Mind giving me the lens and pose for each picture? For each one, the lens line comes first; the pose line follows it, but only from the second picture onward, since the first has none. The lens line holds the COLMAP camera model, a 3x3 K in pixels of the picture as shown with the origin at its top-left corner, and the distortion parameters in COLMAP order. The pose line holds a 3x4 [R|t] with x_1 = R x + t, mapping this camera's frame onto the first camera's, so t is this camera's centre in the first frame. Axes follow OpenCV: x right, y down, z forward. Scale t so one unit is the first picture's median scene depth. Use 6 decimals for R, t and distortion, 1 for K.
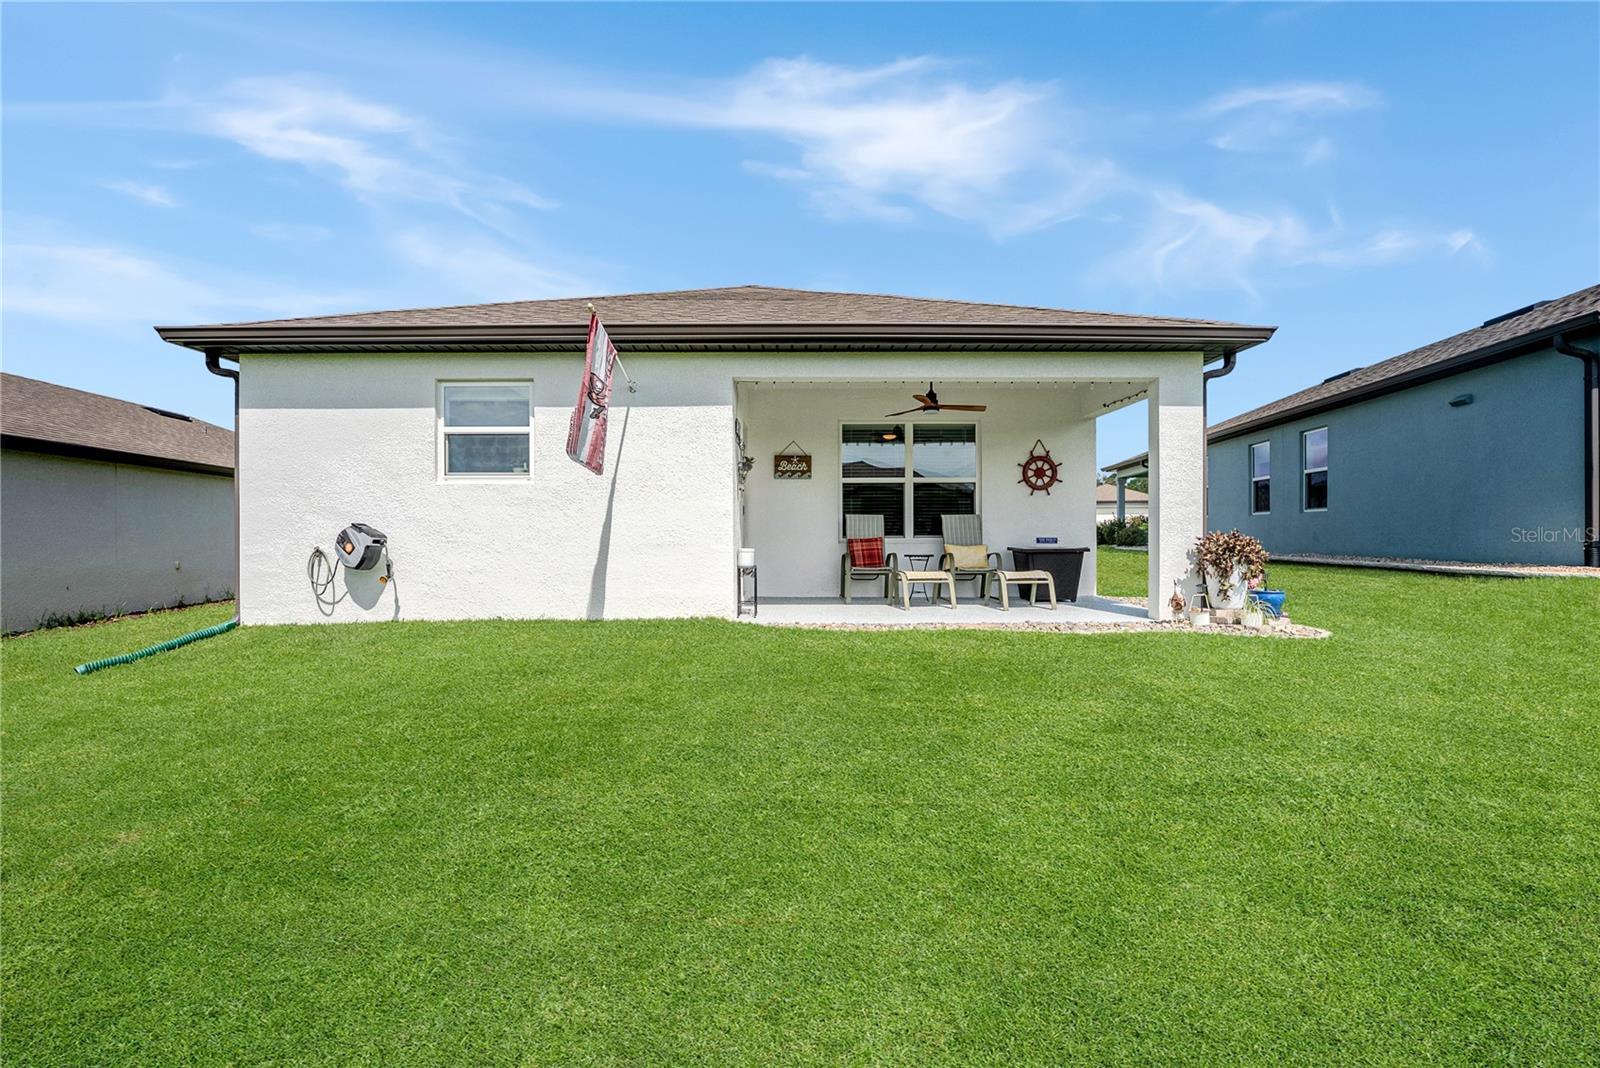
lens RADIAL K [[746.4, 0, 800.6], [0, 746.4, 536.8], [0, 0, 1]] dist [0.000060, 0.000002]
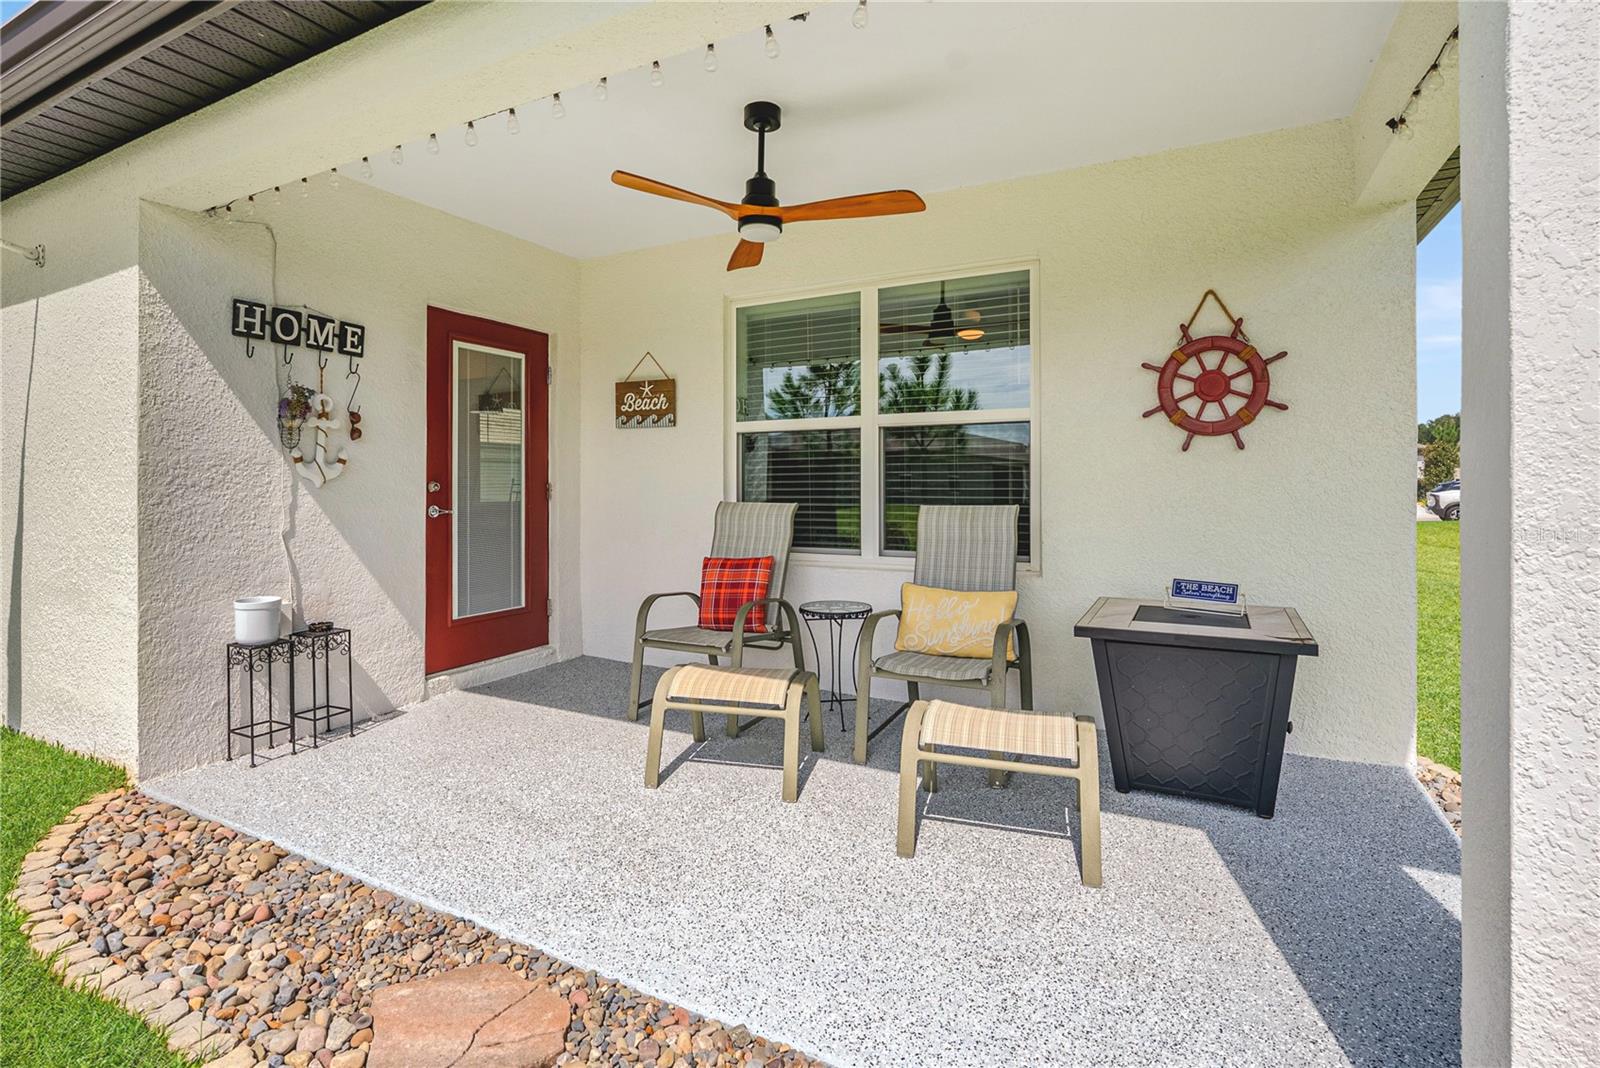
lens RADIAL K [[746.4, 0, 794.3], [0, 746.4, 485.4], [0, 0, 1]] dist [0.000060, 0.000002]
pose [[0.874456, 0.003166, -0.485094, 0.319459], [-0.000047, 0.999979, 0.006441, -0.041664], [0.485104, -0.005609, 0.874438, 0.604765]]
